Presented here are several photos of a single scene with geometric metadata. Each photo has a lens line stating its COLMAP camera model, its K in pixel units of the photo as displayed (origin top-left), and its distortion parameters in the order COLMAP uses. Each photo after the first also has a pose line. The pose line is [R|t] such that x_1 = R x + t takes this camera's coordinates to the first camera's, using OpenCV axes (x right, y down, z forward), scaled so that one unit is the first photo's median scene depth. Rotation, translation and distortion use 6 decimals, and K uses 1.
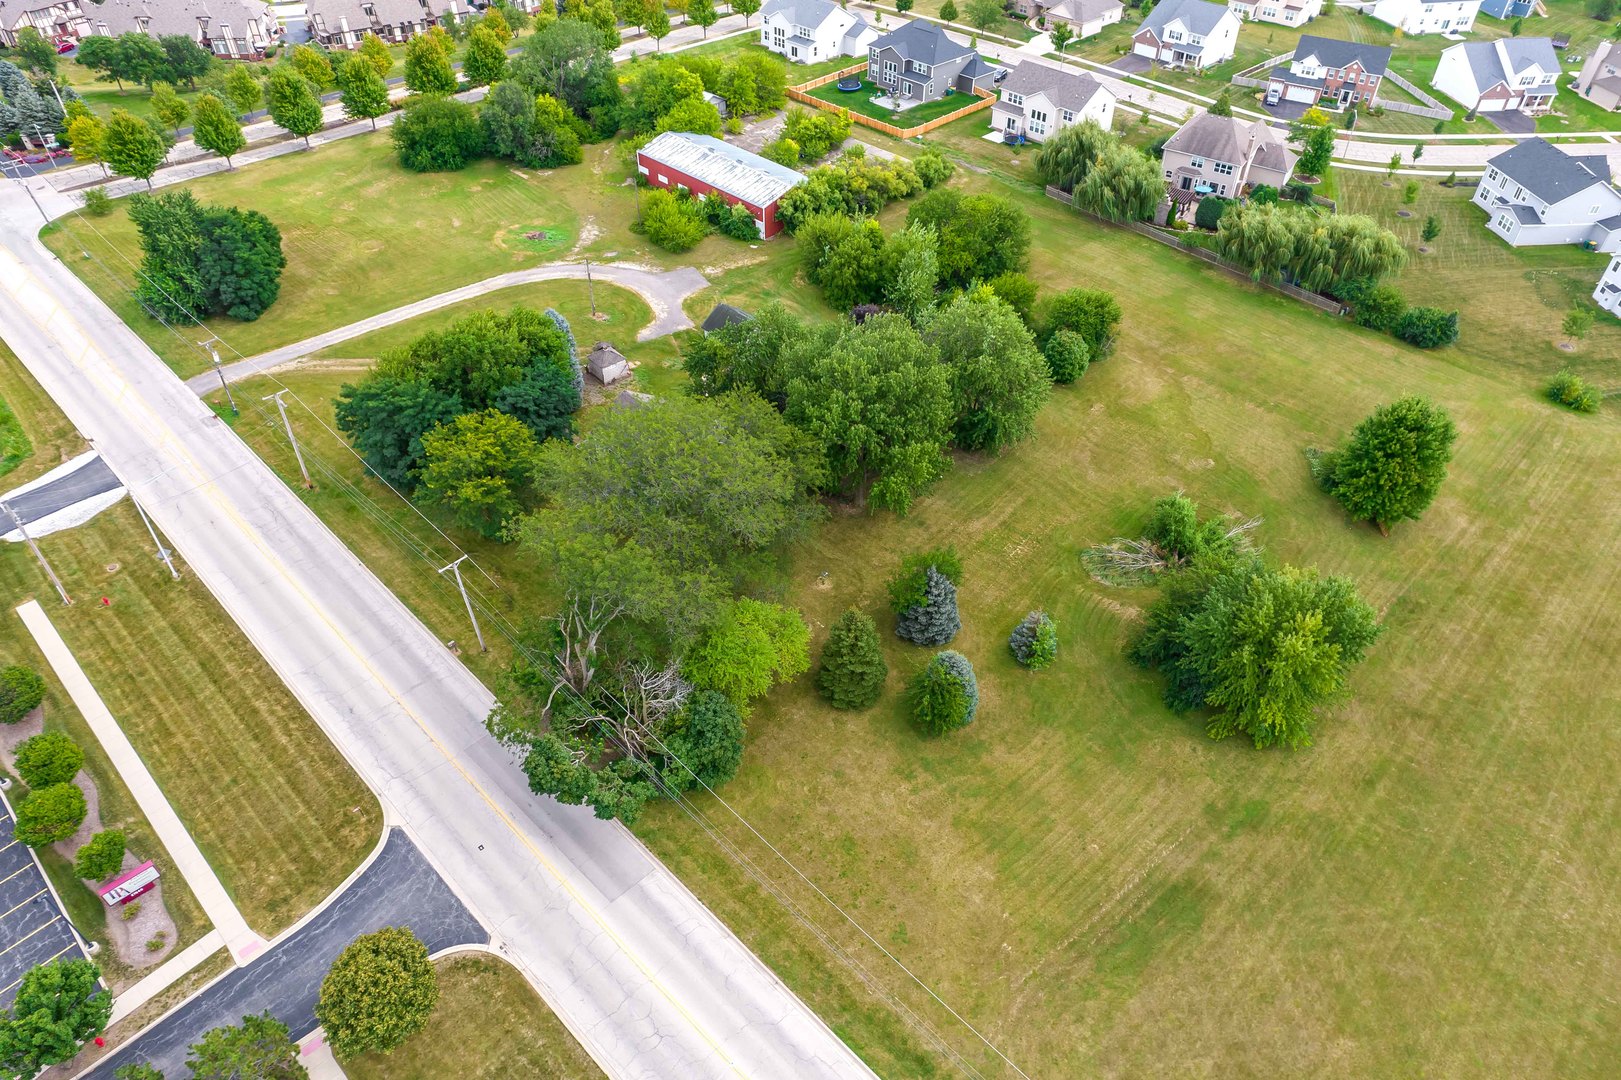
lens RADIAL K [[1077.2, 0, 824.4], [0, 1077.2, 512.5], [0, 0, 1]] dist [-0.092002, 0.086199]
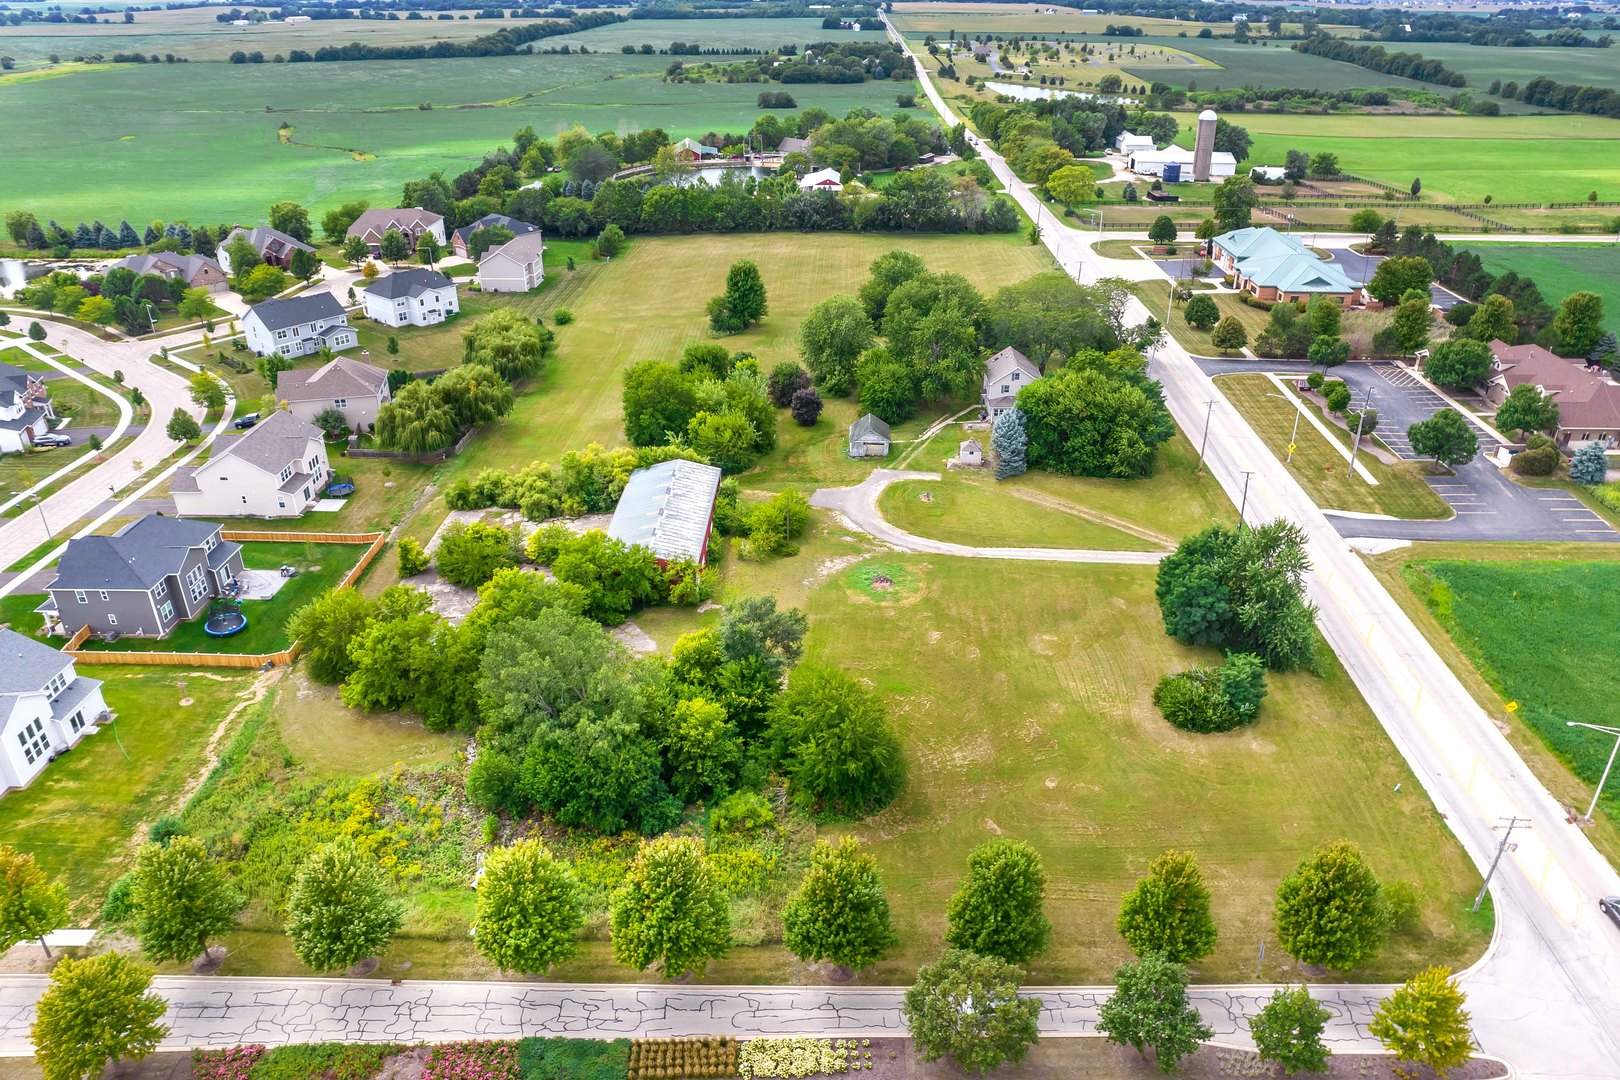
lens RADIAL K [[1139.0, 0, 835.3], [0, 1139.0, 538.4], [0, 0, 1]] dist [-0.101819, 0.101928]
pose [[-0.695223, -0.344450, 0.630887, -0.762116], [0.453375, 0.470953, 0.756739, -0.929940], [-0.557777, 0.812131, -0.171252, 1.072831]]
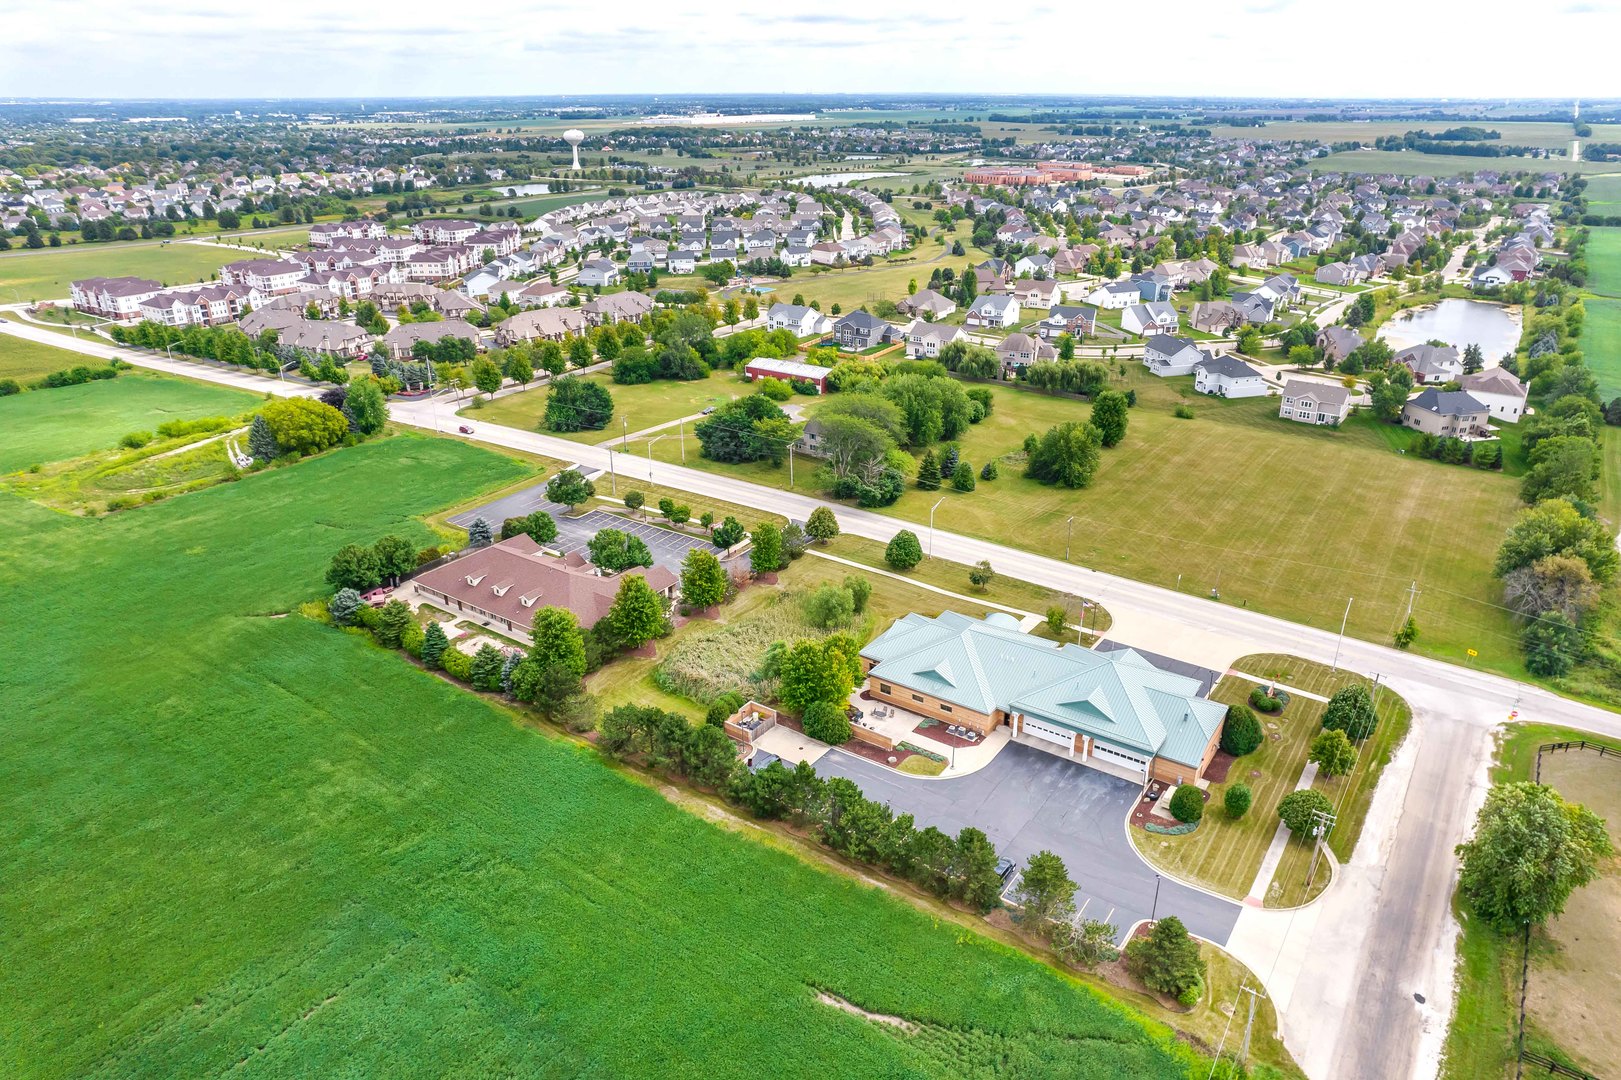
lens RADIAL K [[1033.6, 0, 810.5], [0, 1033.6, 540.0], [0, 0, 1]] dist [-0.061267, 0.031131]
pose [[0.986596, -0.085111, 0.139230, -0.355904], [0.121574, 0.952500, -0.279220, 0.539814], [-0.108852, 0.292404, 0.950079, -0.781071]]
